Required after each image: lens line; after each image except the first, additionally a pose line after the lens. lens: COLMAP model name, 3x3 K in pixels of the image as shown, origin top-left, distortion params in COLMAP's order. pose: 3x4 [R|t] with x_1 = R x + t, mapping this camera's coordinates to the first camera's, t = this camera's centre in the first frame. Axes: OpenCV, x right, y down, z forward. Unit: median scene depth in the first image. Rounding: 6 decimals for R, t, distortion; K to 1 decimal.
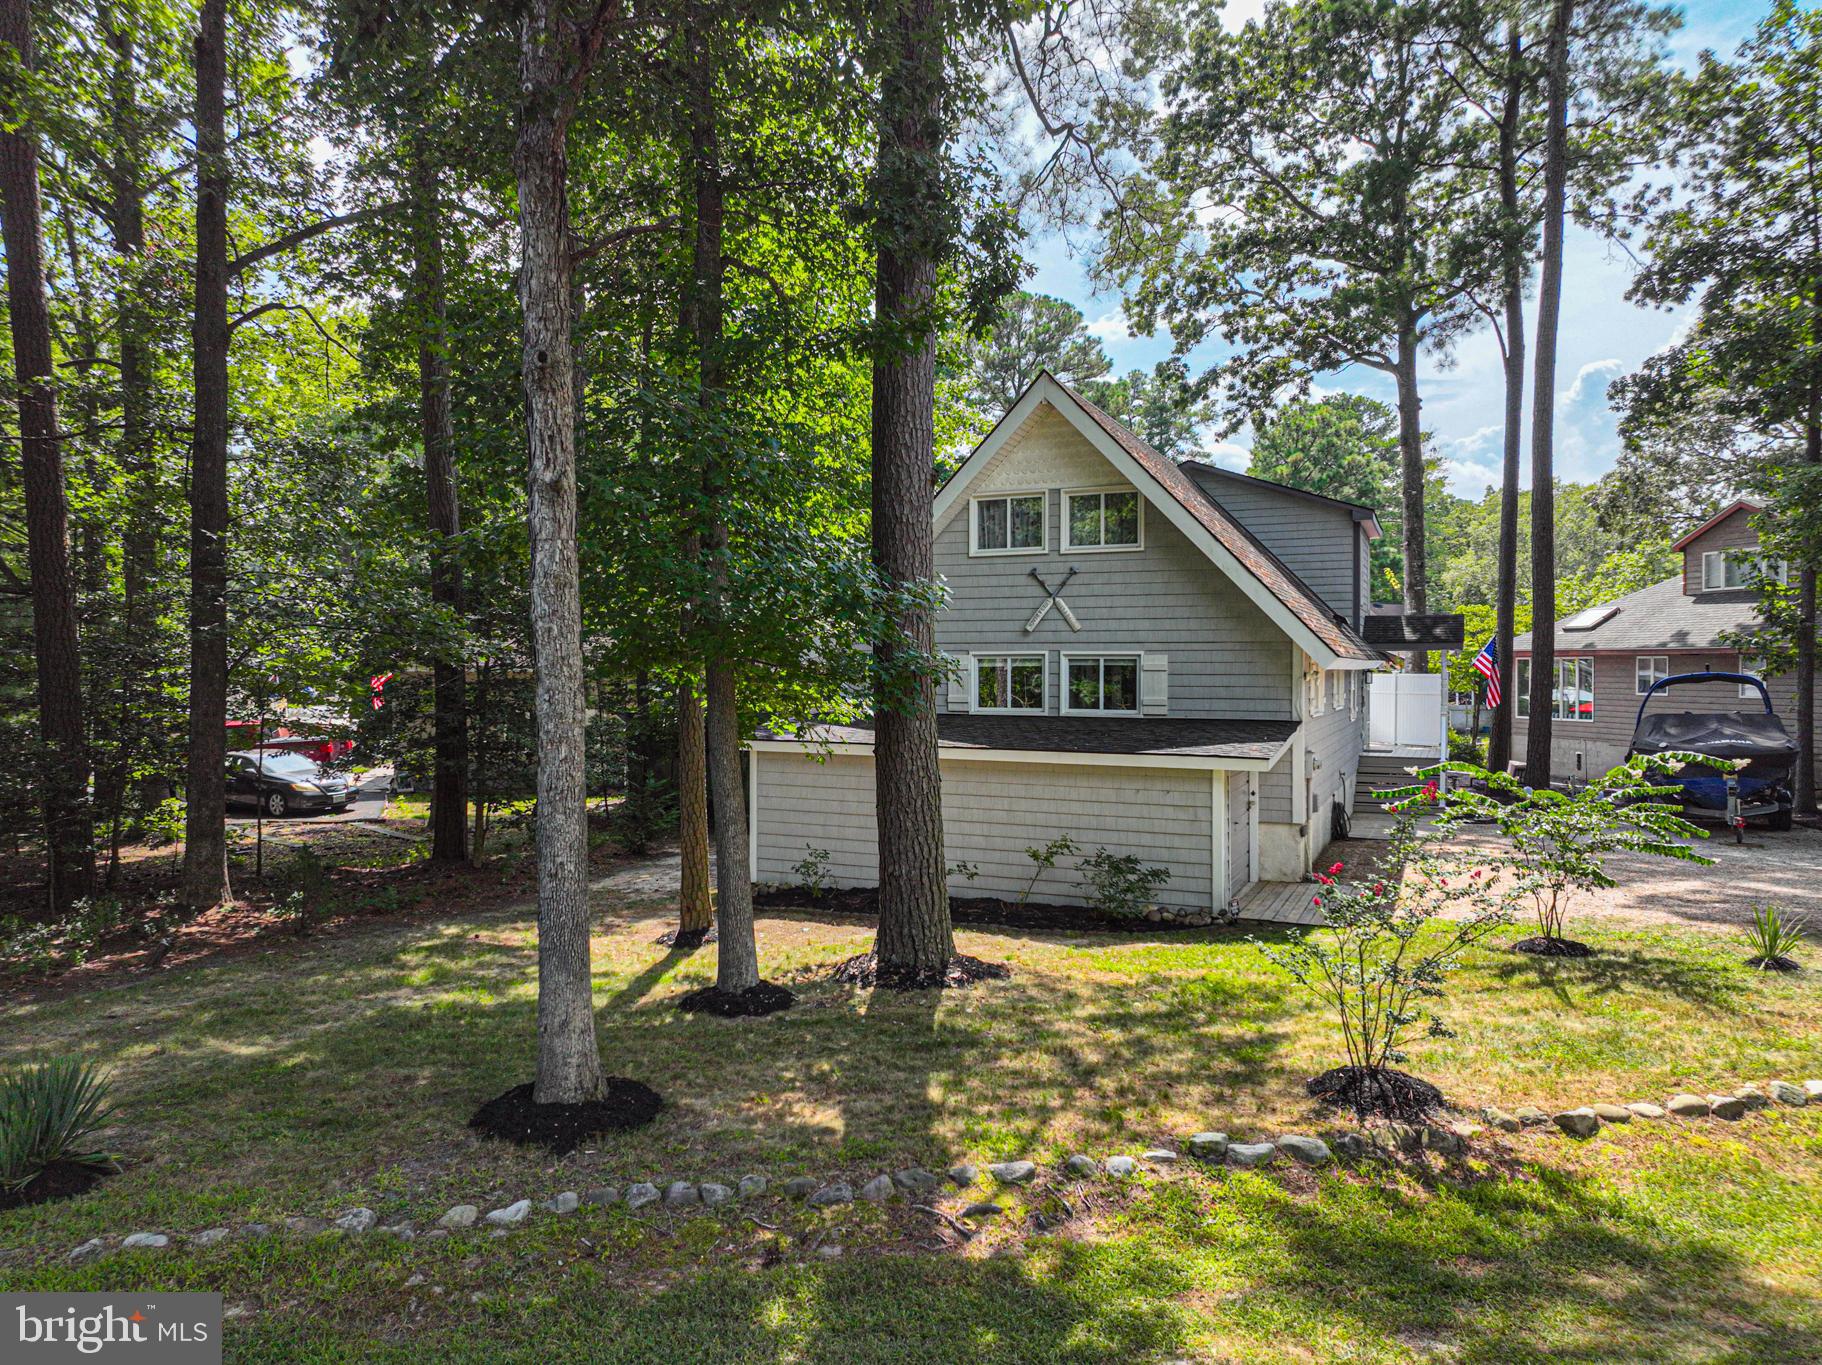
lens RADIAL K [[1259.8, 0, 816.1], [0, 1259.8, 679.0], [0, 0, 1]] dist [-0.002303, -0.001221]
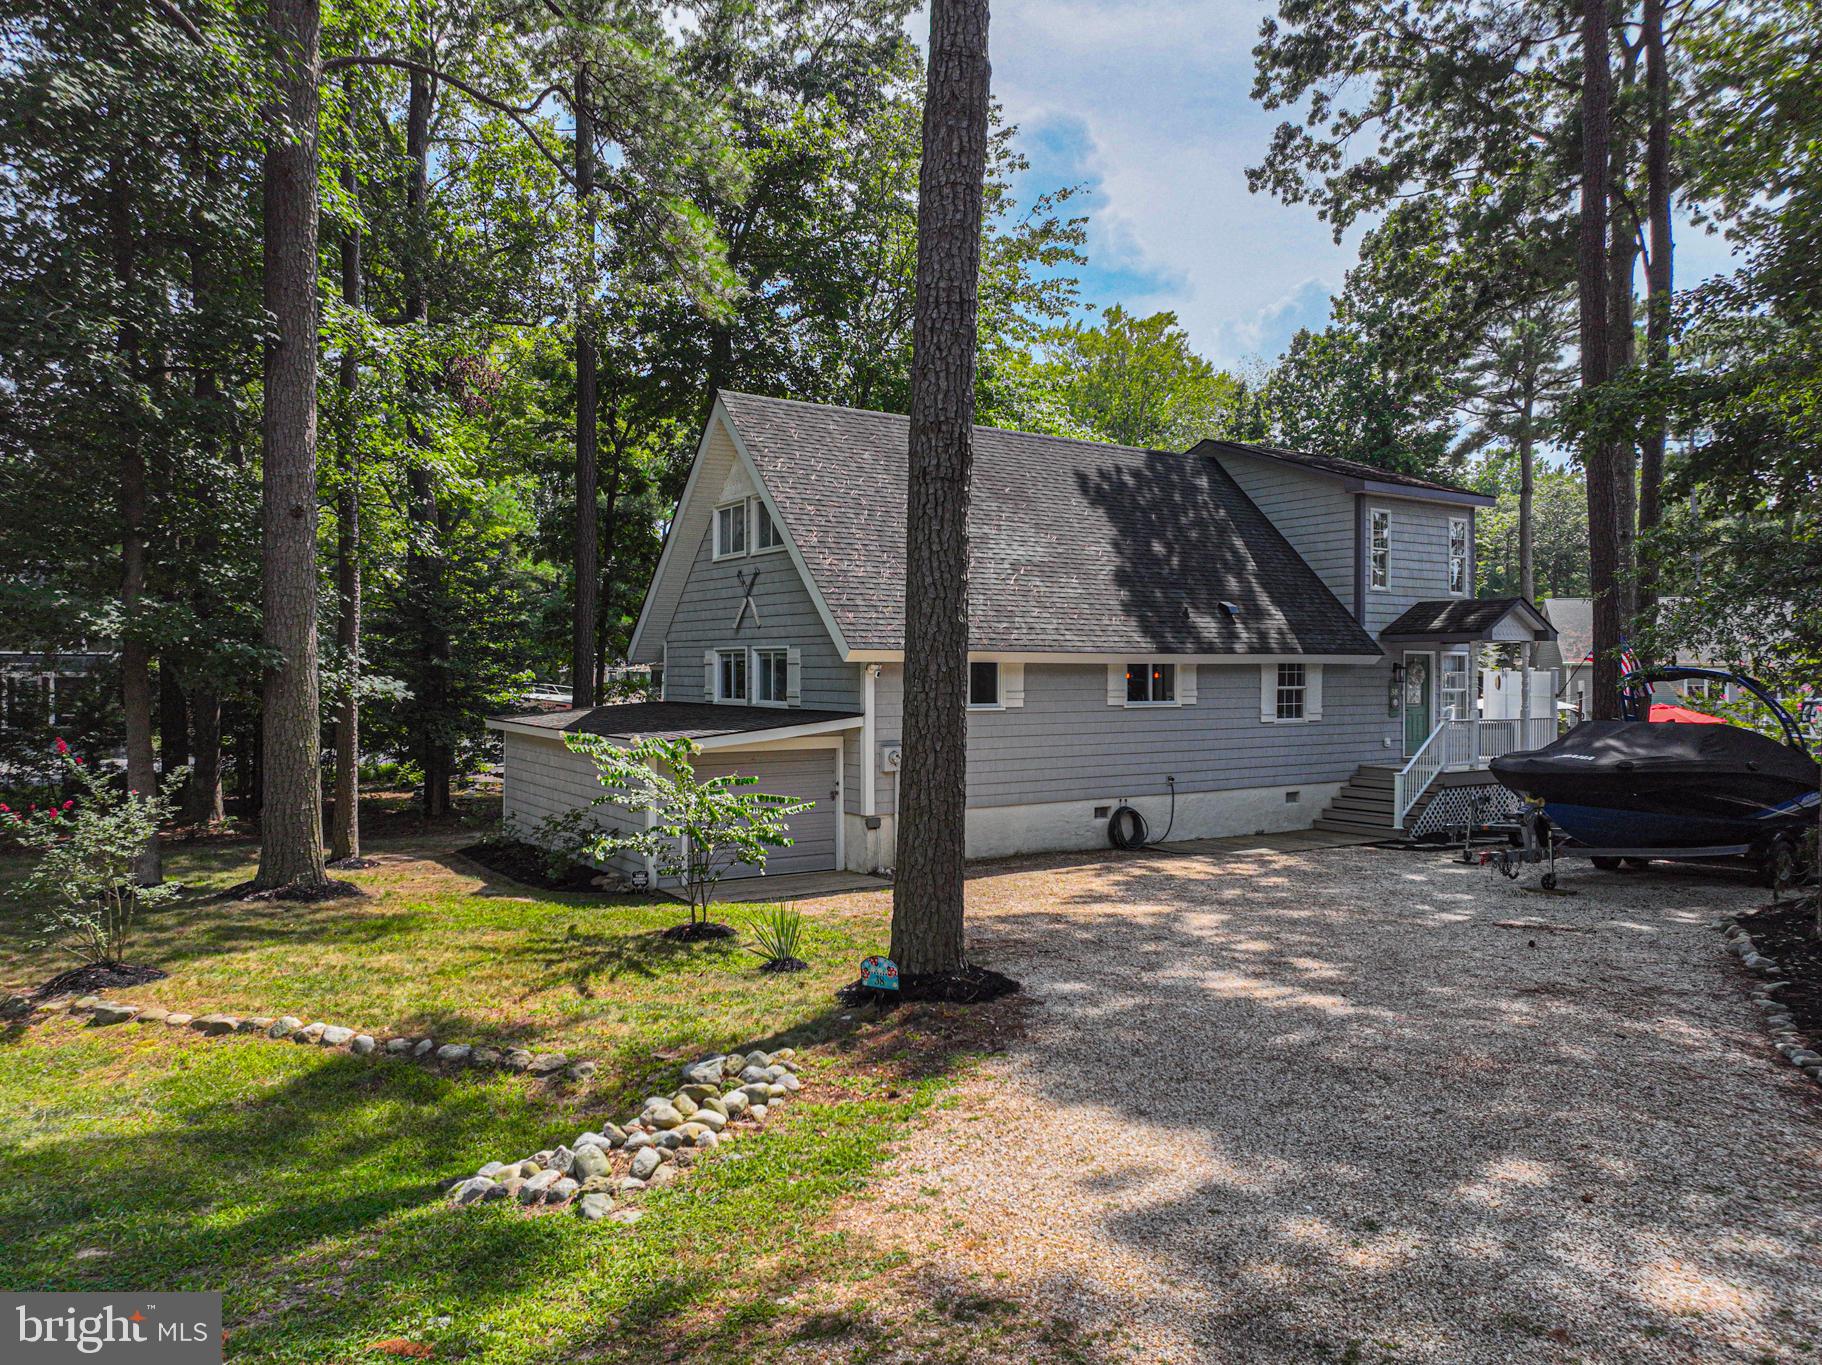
lens RADIAL K [[1246.7, 0, 911.0], [0, 1246.7, 682.5], [0, 0, 1]] dist [0.002895, 0.004273]
pose [[0.855479, 0.004676, -0.517817, 0.898447], [-0.003139, 0.999988, 0.003845, 0.004524], [0.517829, -0.001664, 0.855483, 0.157725]]
